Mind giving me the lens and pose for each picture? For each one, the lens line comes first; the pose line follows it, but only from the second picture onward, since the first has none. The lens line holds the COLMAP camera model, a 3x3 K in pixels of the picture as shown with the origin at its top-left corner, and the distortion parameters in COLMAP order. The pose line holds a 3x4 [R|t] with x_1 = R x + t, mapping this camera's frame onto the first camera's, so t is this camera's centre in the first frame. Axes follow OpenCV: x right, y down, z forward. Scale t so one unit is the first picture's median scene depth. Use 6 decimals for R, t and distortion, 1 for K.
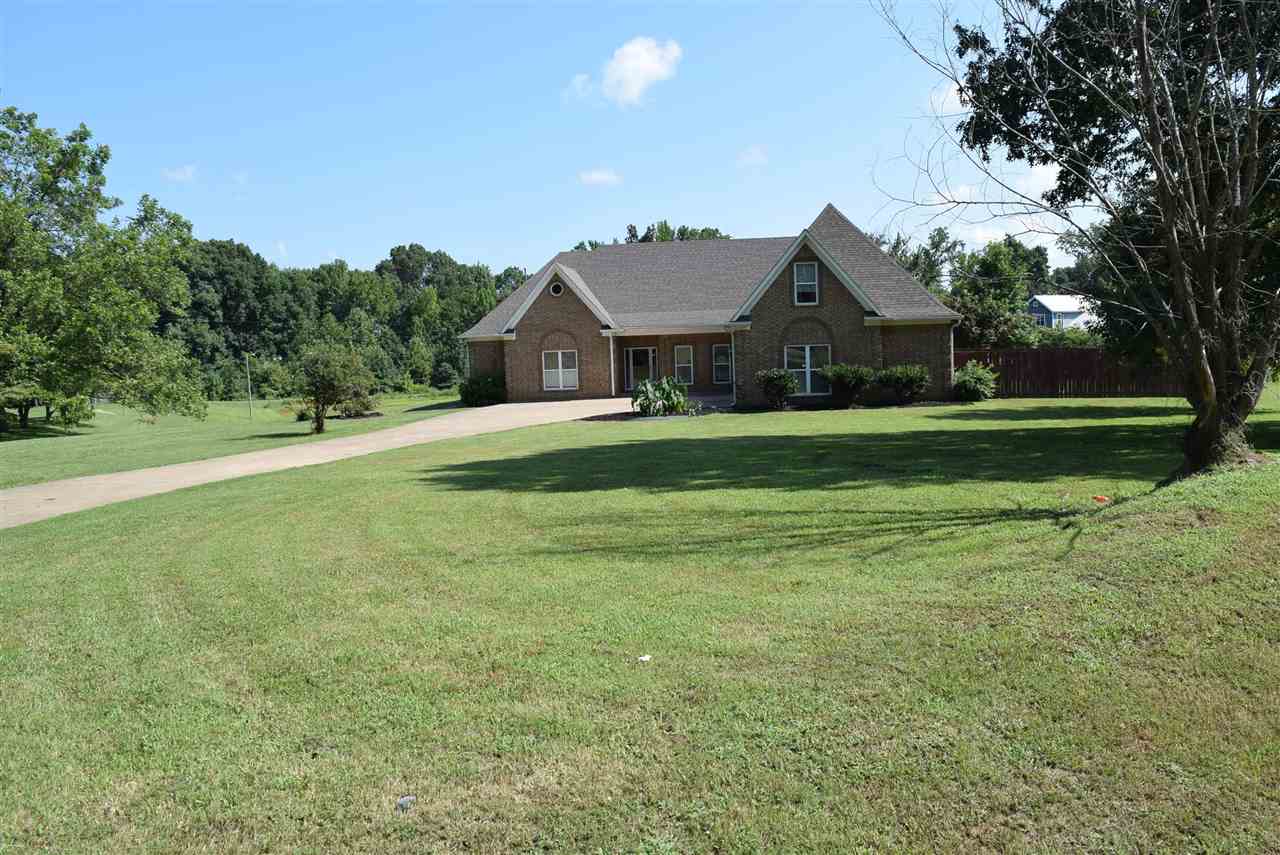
lens RADIAL K [[1009.2, 0, 643.0], [0, 1009.2, 424.8], [0, 0, 1]] dist [-0.097080, 0.025512]
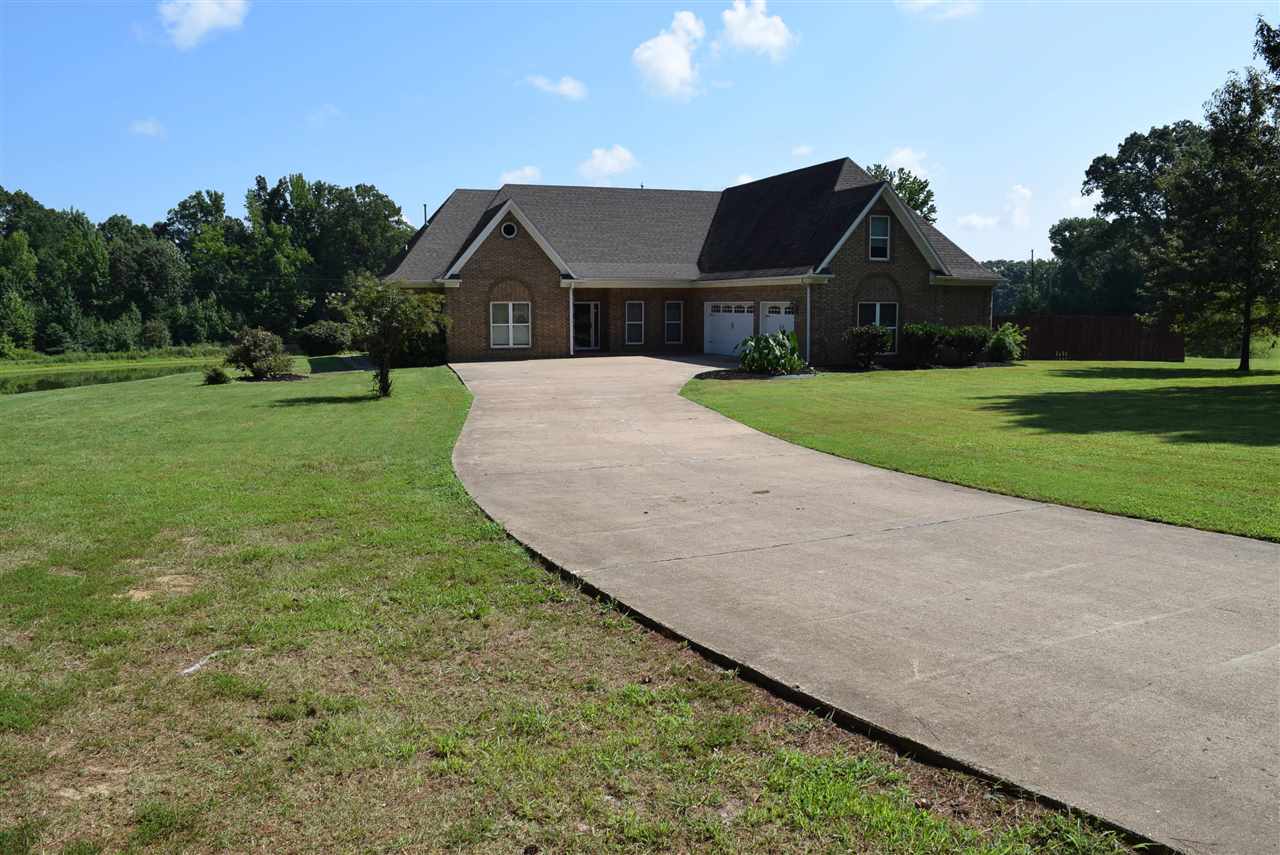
lens RADIAL K [[1009.2, 0, 640.6], [0, 1009.2, 426.5], [0, 0, 1]] dist [-0.097080, 0.025512]
pose [[0.908324, -0.018019, 0.417879, -0.097636], [0.005459, 0.999497, 0.031231, 0.001837], [-0.418232, -0.026087, 0.907966, 0.048864]]
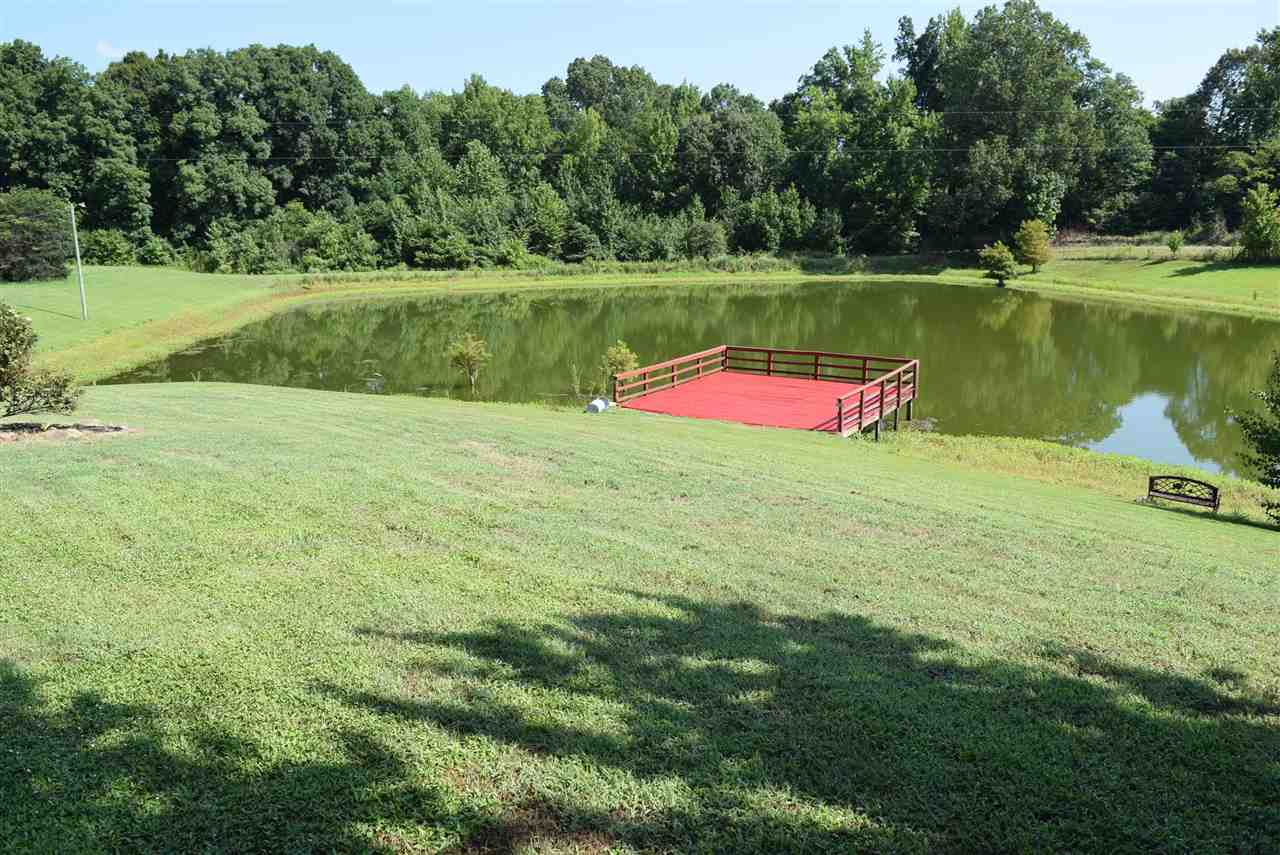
lens RADIAL K [[1009.2, 0, 639.2], [0, 1009.2, 423.5], [0, 0, 1]] dist [-0.097080, 0.025512]
pose [[0.946774, 0.082068, -0.311262, 0.058000], [-0.039670, 0.989330, 0.140185, -0.026712], [0.319445, -0.120376, 0.939928, 0.396045]]
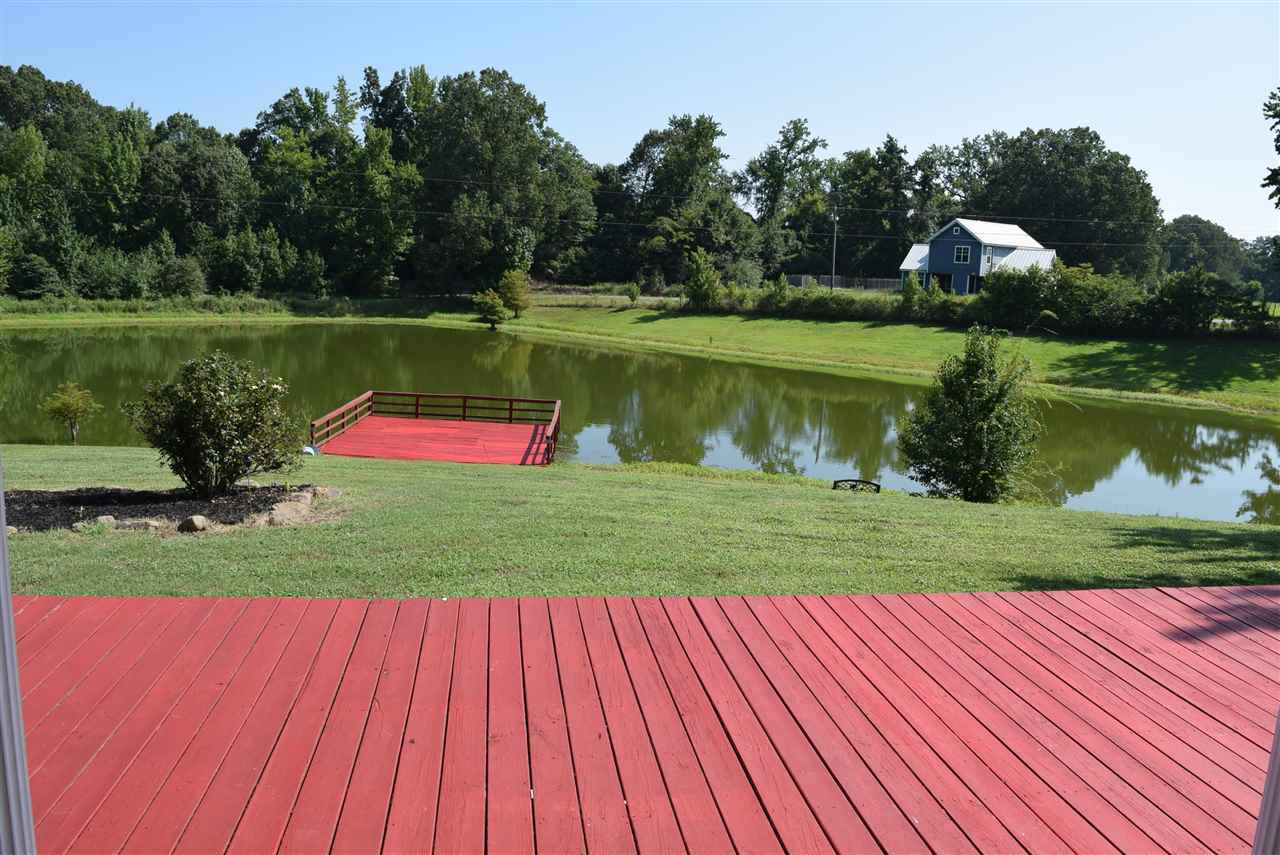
lens RADIAL K [[1009.2, 0, 642.1], [0, 1009.2, 423.9], [0, 0, 1]] dist [-0.097080, 0.025512]
pose [[0.966880, 0.034762, 0.252852, 0.006071], [-0.055335, 0.995669, 0.074712, -0.026507], [-0.249160, -0.086229, 0.964616, 0.373505]]
